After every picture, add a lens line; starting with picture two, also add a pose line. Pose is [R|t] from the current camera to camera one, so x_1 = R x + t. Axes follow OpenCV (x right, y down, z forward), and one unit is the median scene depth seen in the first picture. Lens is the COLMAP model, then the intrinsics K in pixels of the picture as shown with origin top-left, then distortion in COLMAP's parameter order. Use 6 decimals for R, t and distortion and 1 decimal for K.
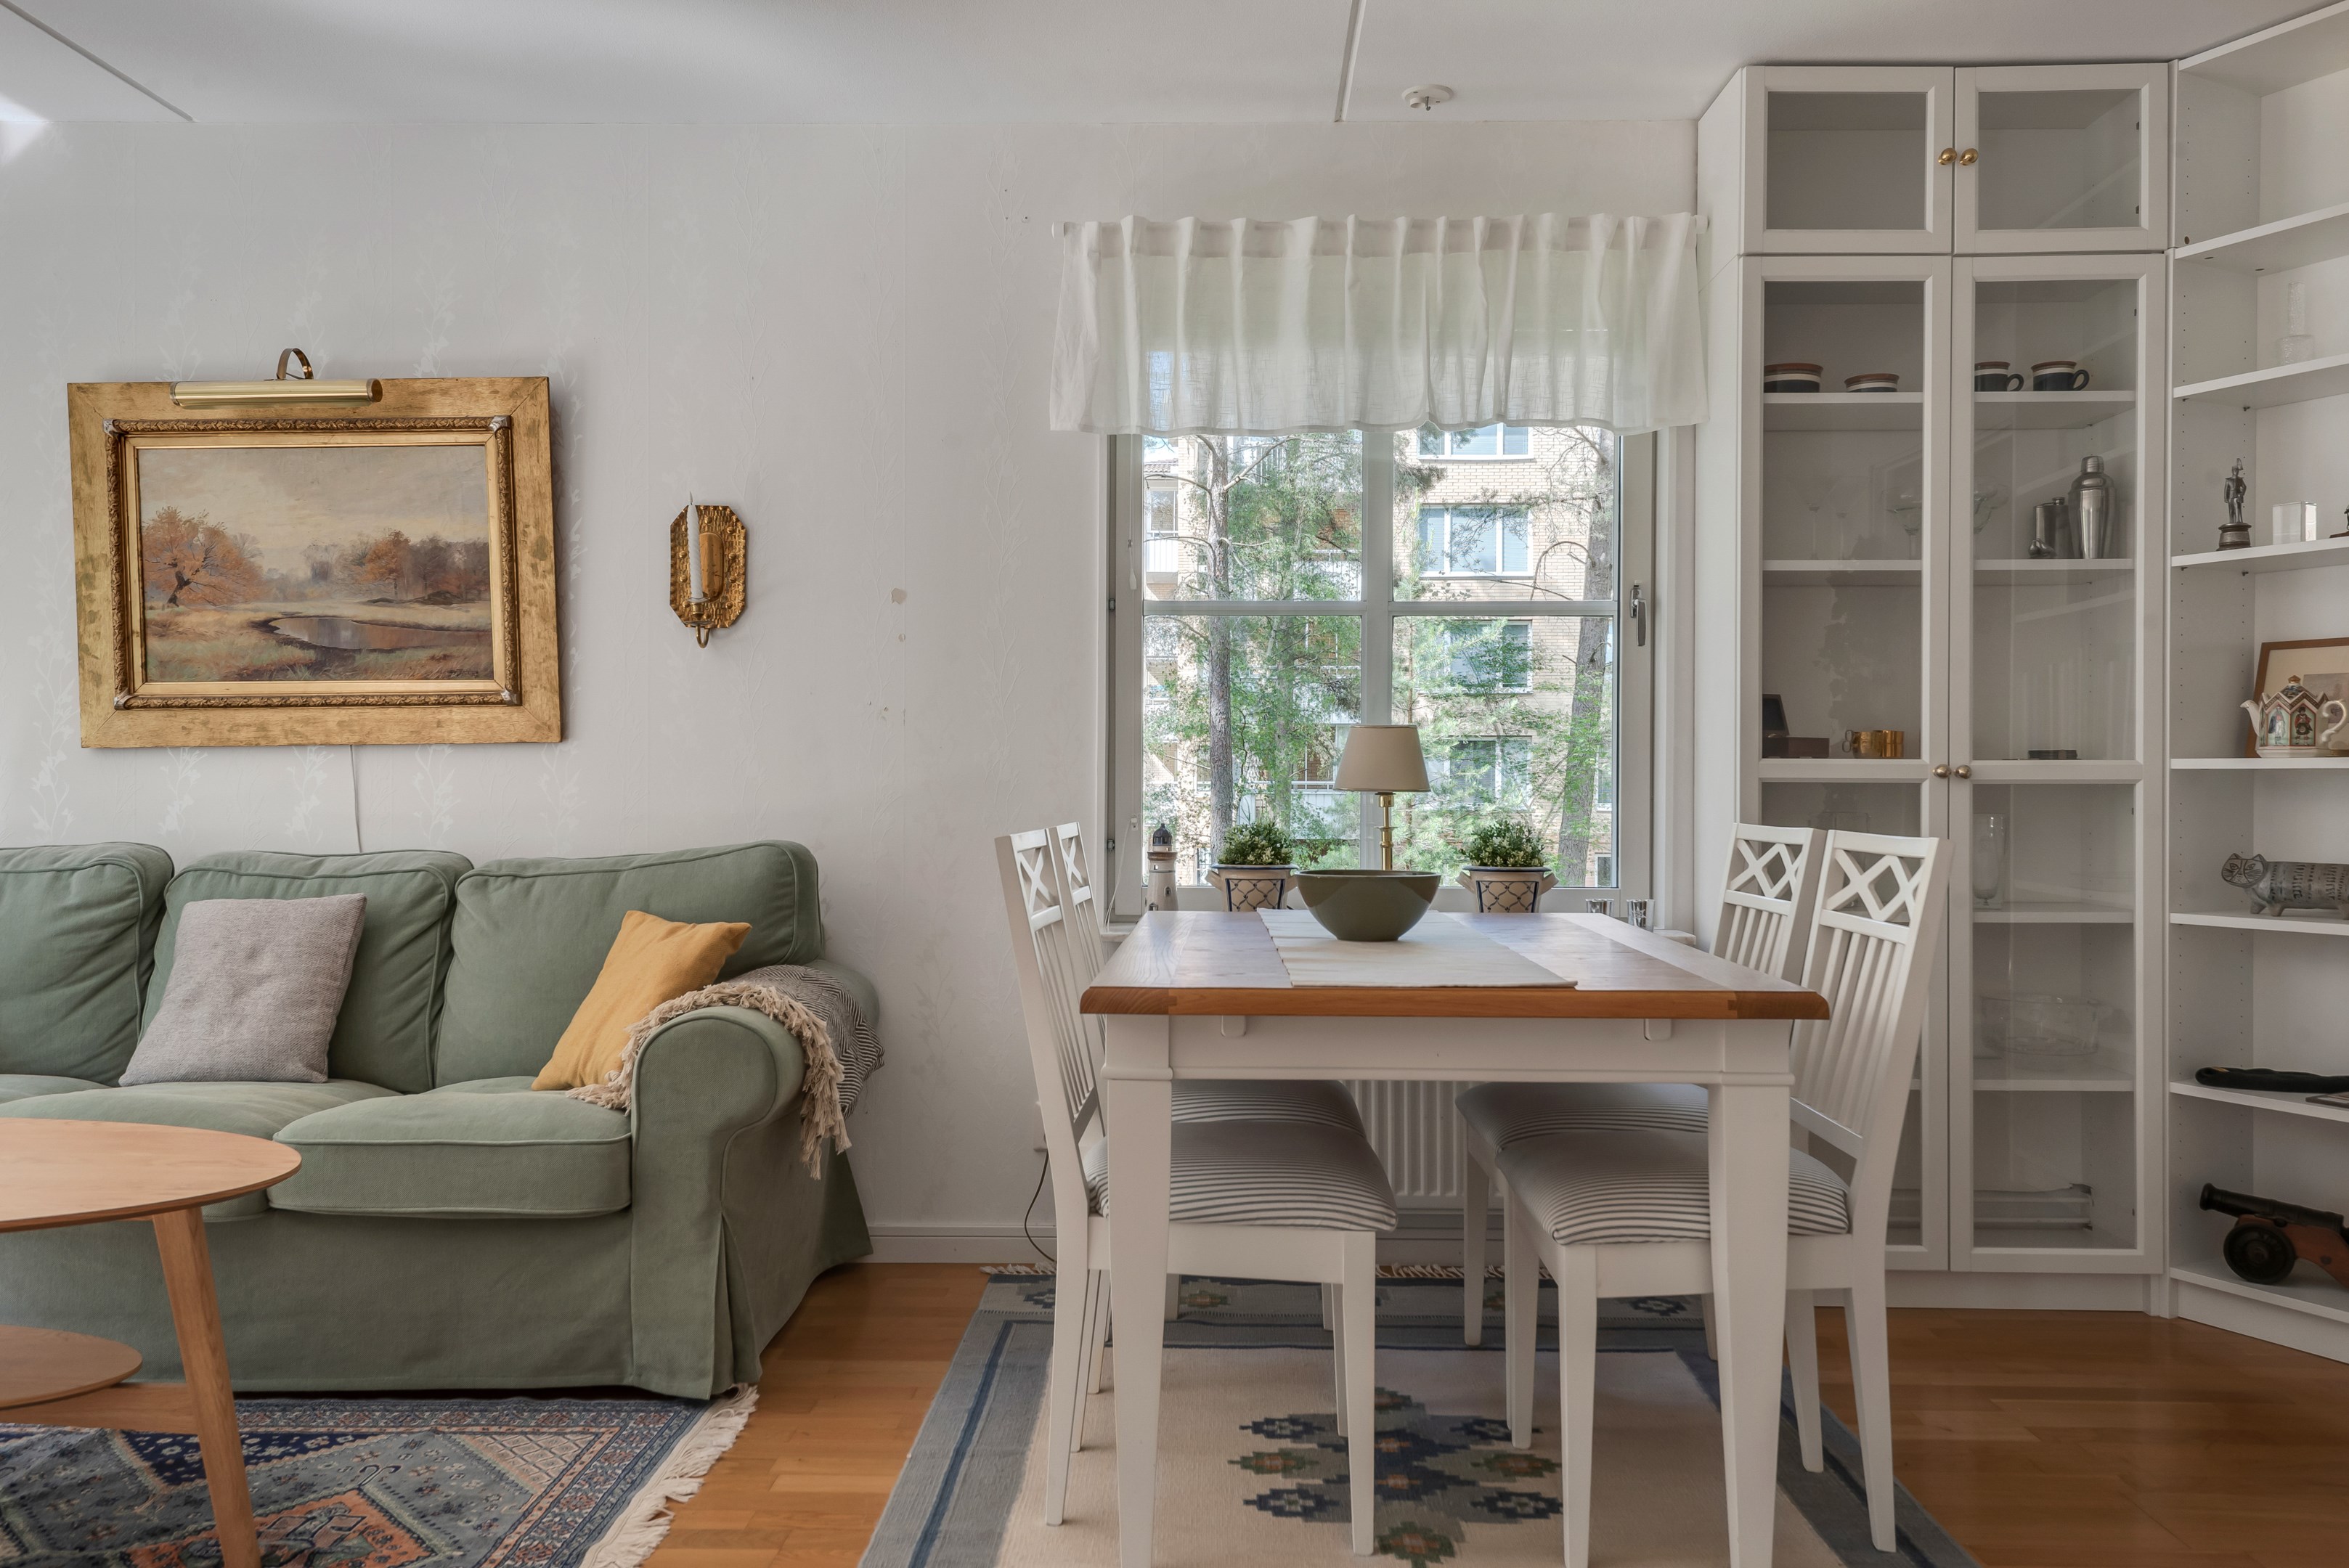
lens RADIAL K [[1472.6, 0, 1174.5], [0, 1472.6, 784.0], [0, 0, 1]] dist [-0.002356, 0.001568]
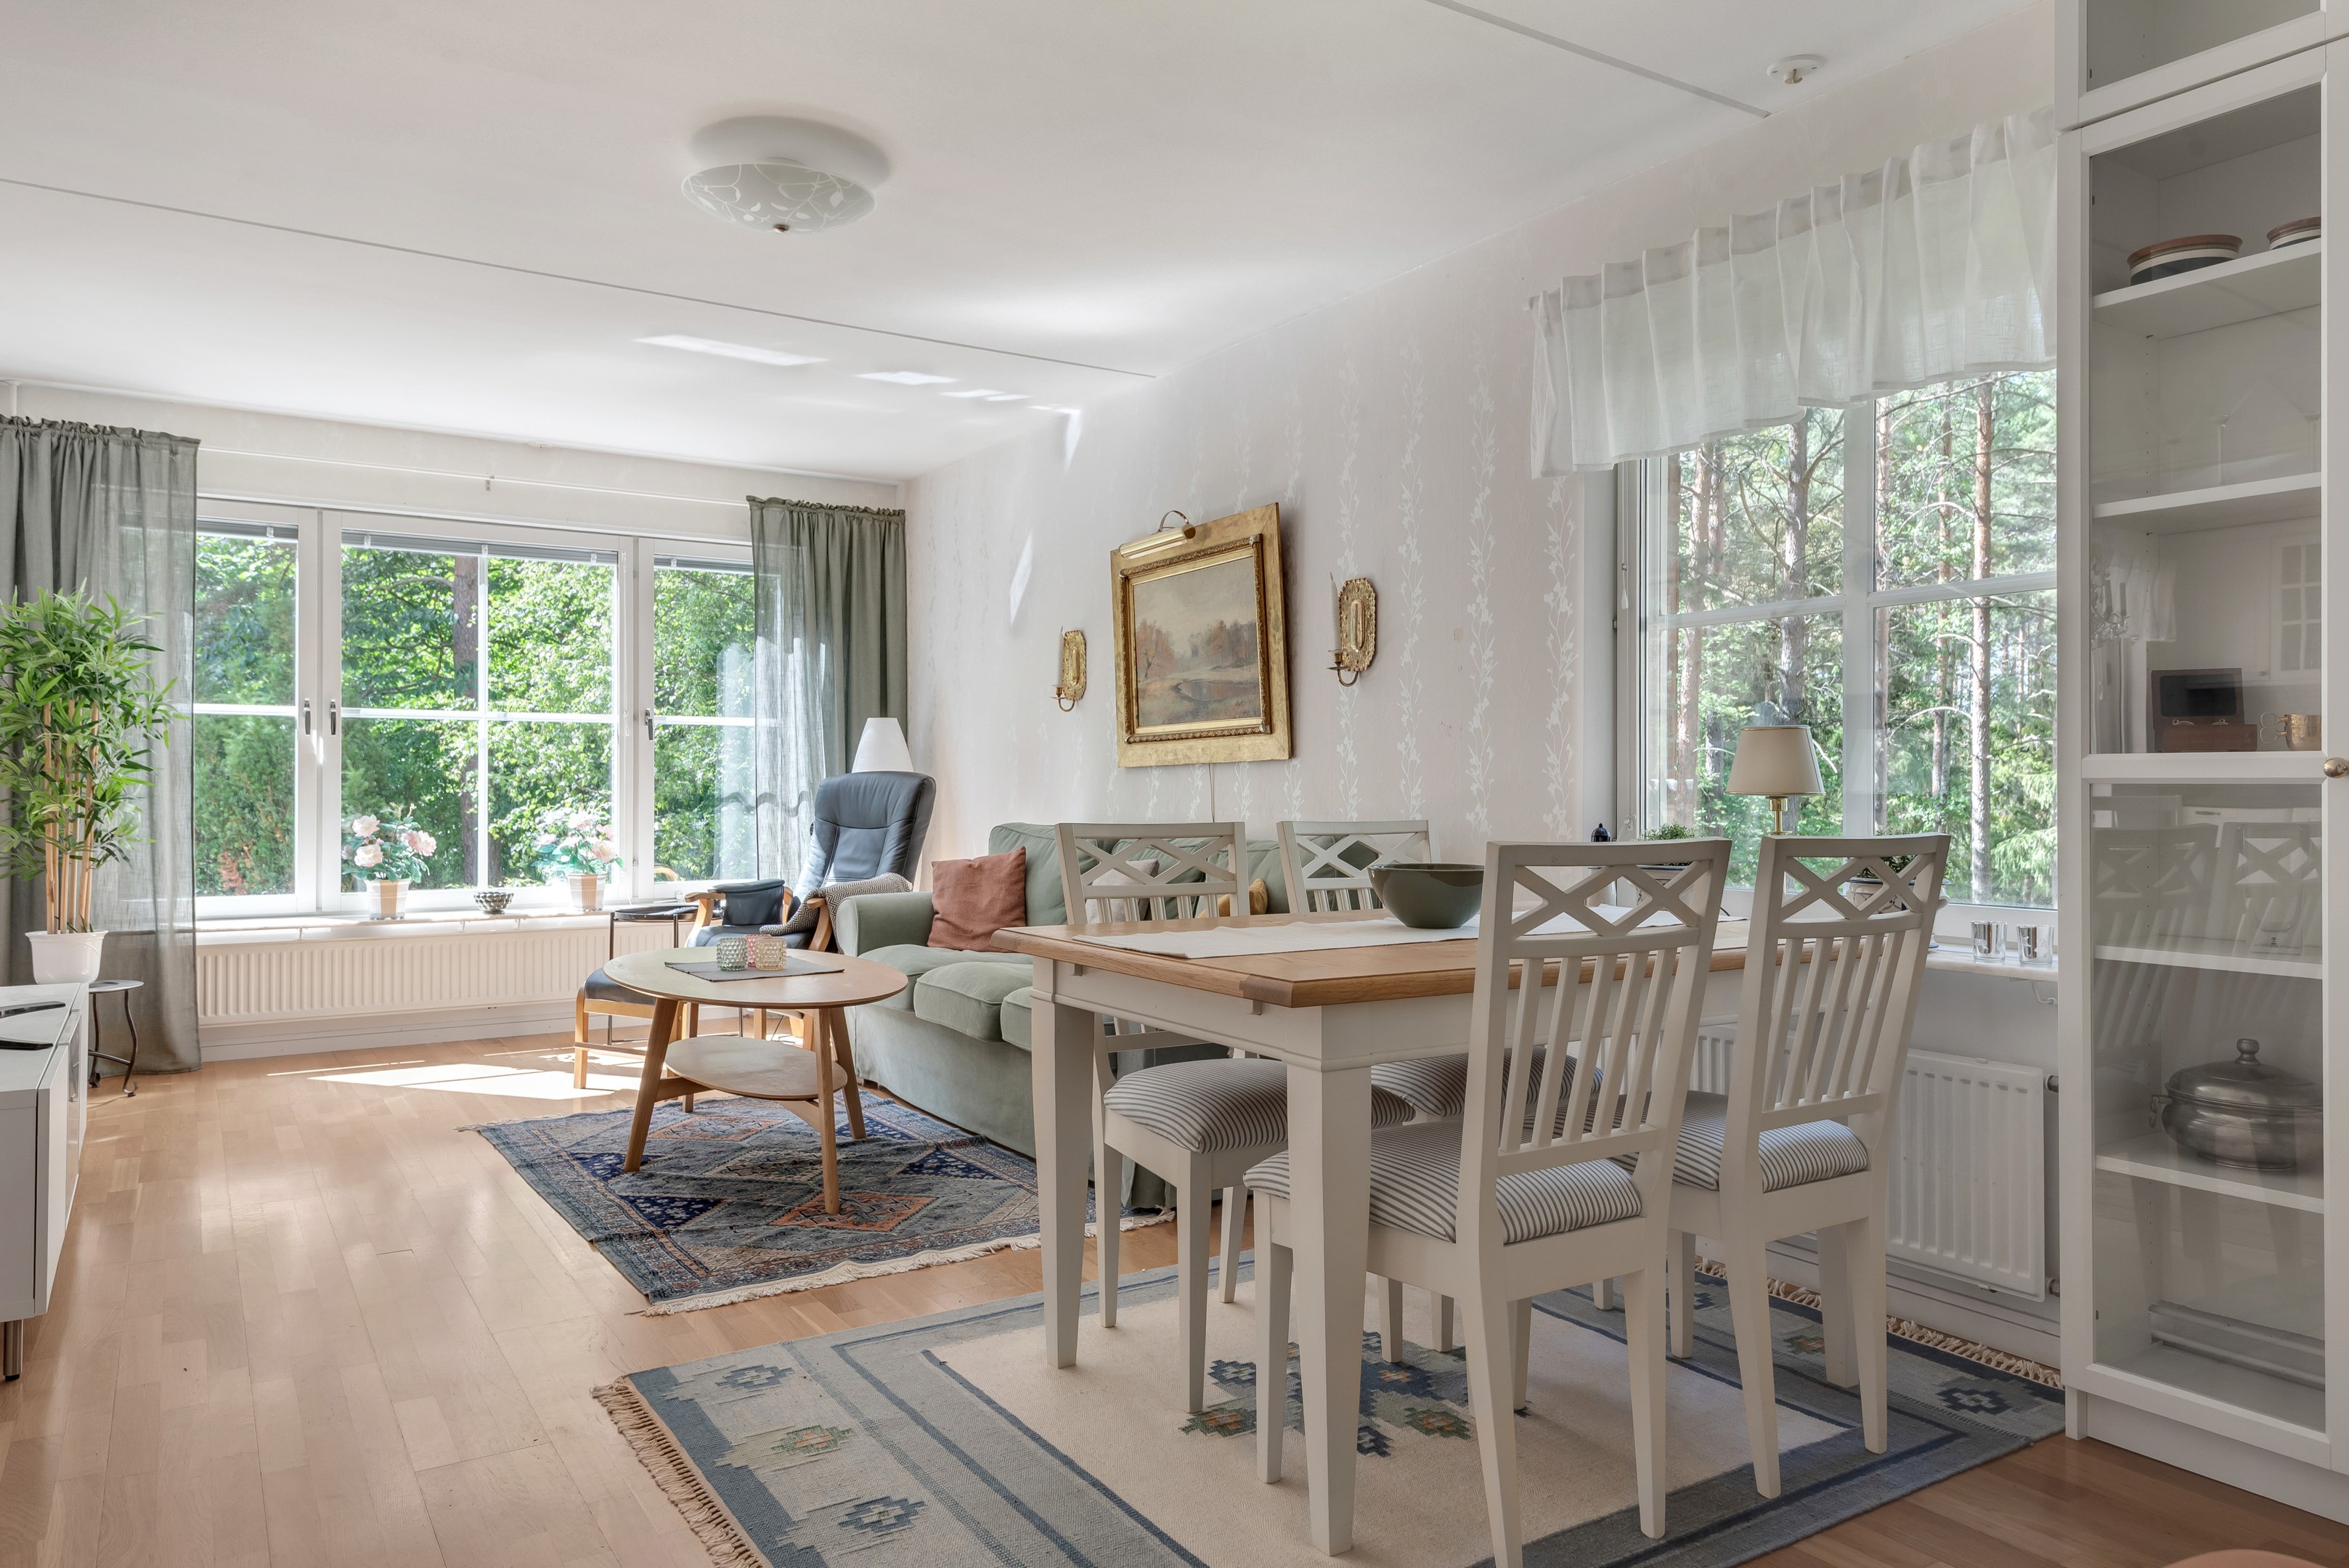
lens RADIAL K [[1472.6, 0, 1174.5], [0, 1472.6, 784.0], [0, 0, 1]] dist [-0.002356, 0.001568]
pose [[0.555117, -0.002139, -0.831769, 0.688498], [-0.016430, 0.999773, -0.013536, 0.015940], [0.831610, 0.021180, 0.554956, 0.131415]]
